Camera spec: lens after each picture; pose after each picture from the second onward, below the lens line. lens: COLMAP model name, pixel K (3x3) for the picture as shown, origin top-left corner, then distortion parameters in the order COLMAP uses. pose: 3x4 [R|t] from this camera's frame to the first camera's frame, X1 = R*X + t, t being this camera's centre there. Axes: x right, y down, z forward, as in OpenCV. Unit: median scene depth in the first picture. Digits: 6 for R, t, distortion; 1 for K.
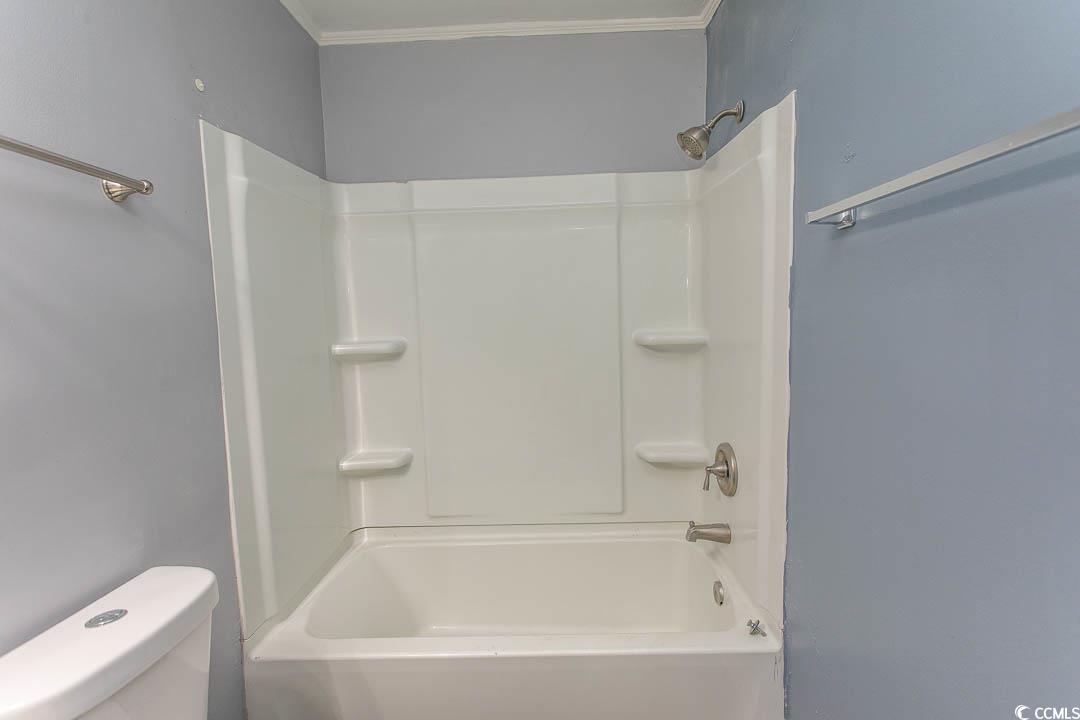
lens RADIAL K [[508.4, 0, 539.4], [0, 508.4, 361.5], [0, 0, 1]] dist [0.000943, 0.001720]
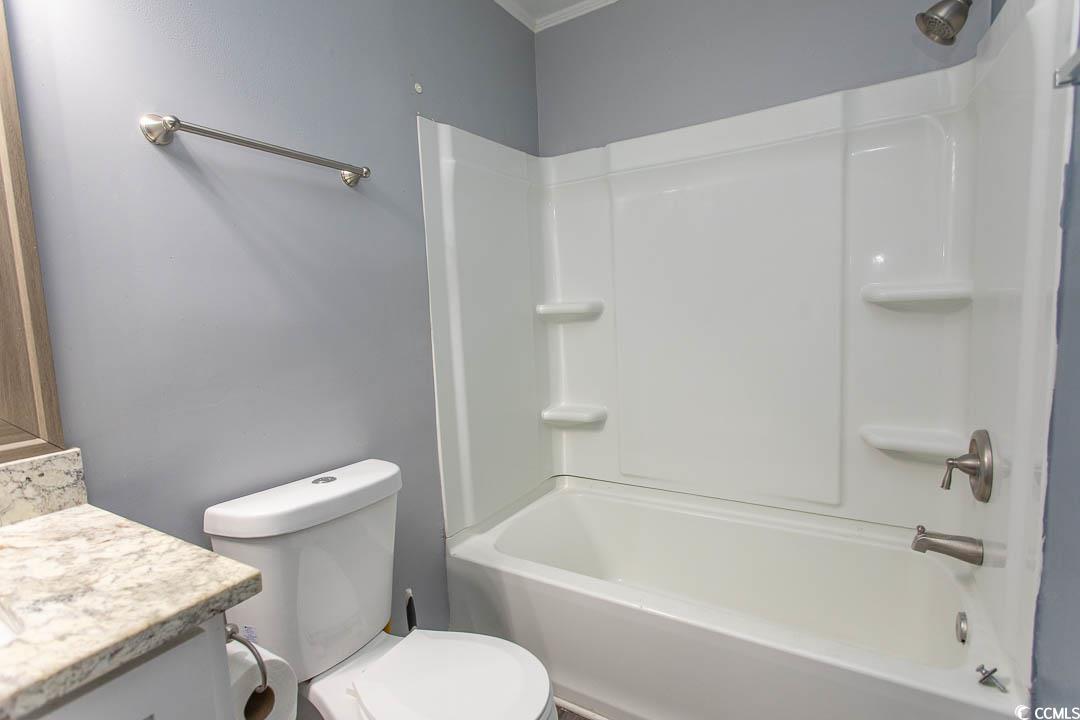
lens RADIAL K [[508.4, 0, 539.6], [0, 508.4, 361.0], [0, 0, 1]] dist [0.000943, 0.001720]
pose [[0.863302, 0.044688, -0.502706, 0.176442], [-0.027813, 0.998771, 0.041021, 0.047269], [0.503921, -0.021432, 0.863484, 0.041607]]
